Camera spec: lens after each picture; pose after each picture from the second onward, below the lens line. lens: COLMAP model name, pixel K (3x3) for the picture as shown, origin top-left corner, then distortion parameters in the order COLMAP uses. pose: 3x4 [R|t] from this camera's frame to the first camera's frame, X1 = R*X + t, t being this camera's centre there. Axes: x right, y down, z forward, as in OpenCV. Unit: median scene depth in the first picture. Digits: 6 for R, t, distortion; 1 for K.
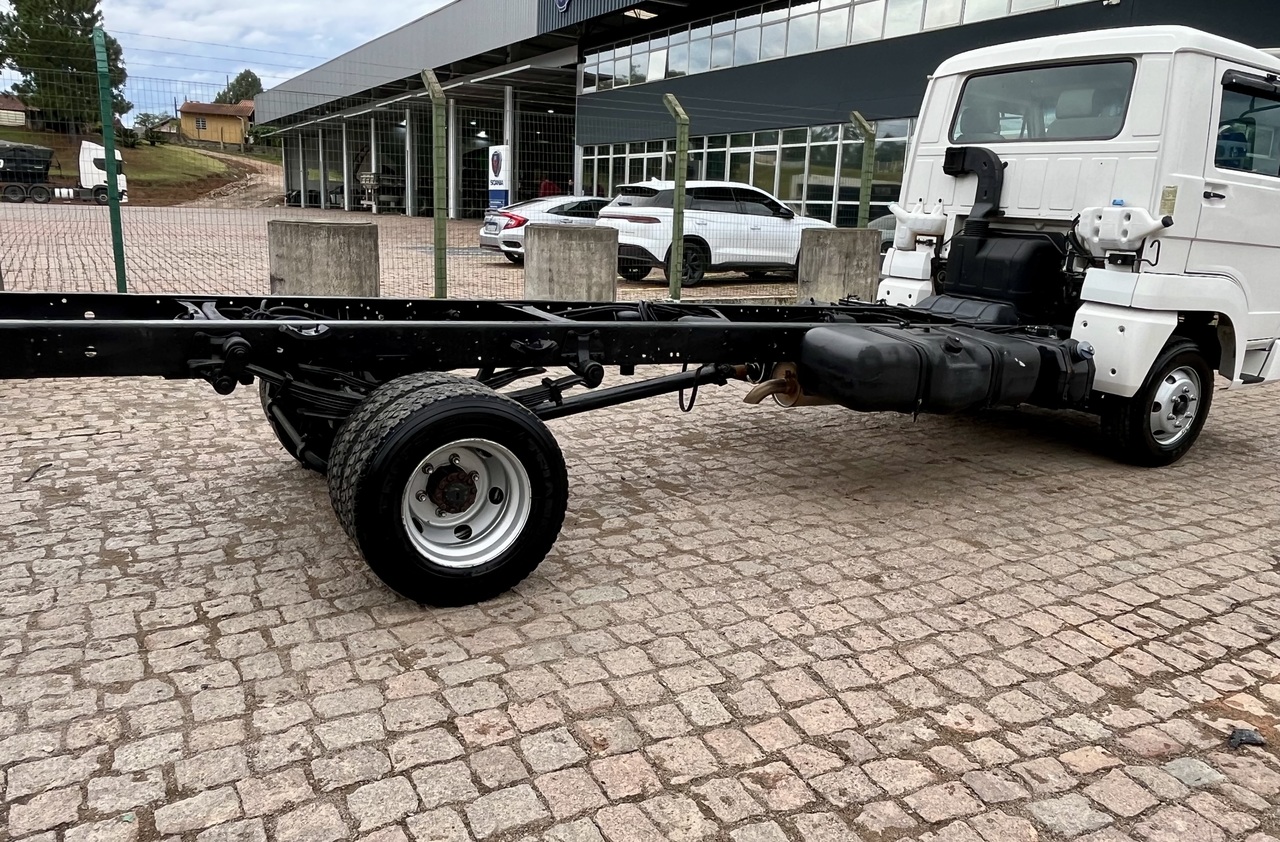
lens RADIAL K [[941.7, 0, 633.6], [0, 941.7, 433.5], [0, 0, 1]] dist [-0.001972, 0.007278]
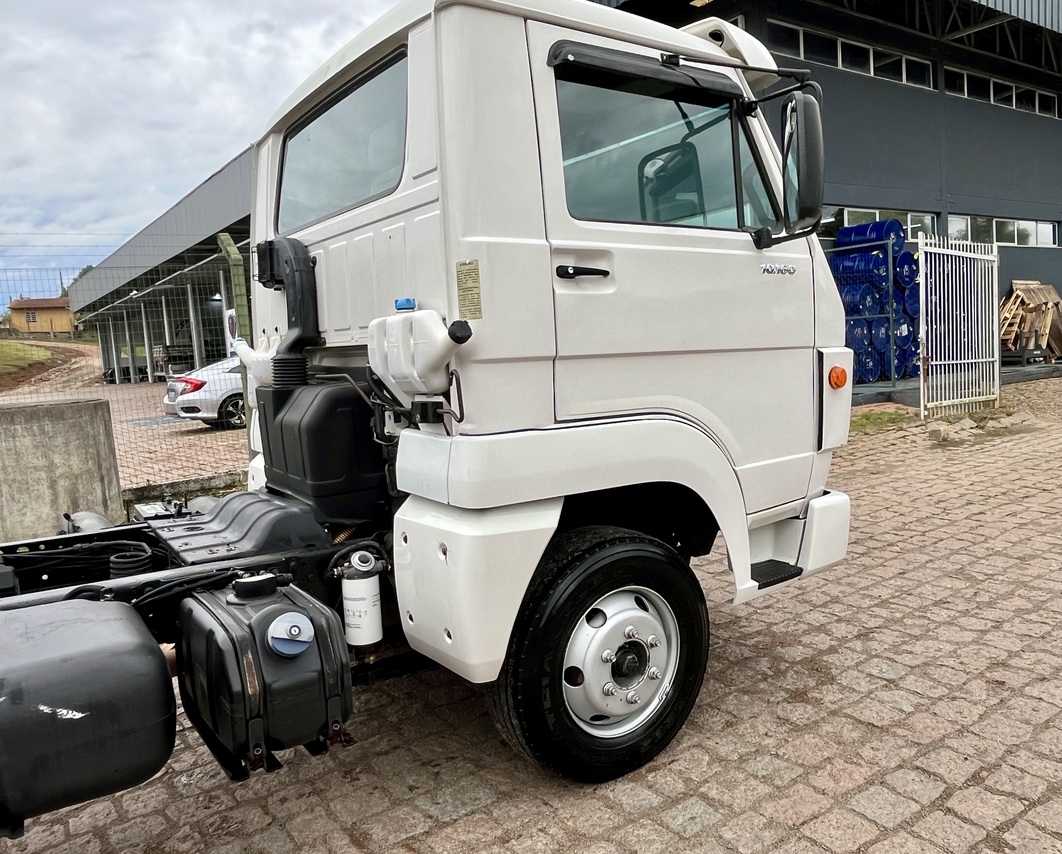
lens RADIAL K [[850.2, 0, 533.6], [0, 850.2, 421.8], [0, 0, 1]] dist [0.011195, 0.005464]
pose [[0.989584, -0.119318, 0.080540, 0.506459], [0.129551, 0.982085, -0.136844, -0.103357], [-0.062769, 0.145853, 0.987313, 0.514393]]
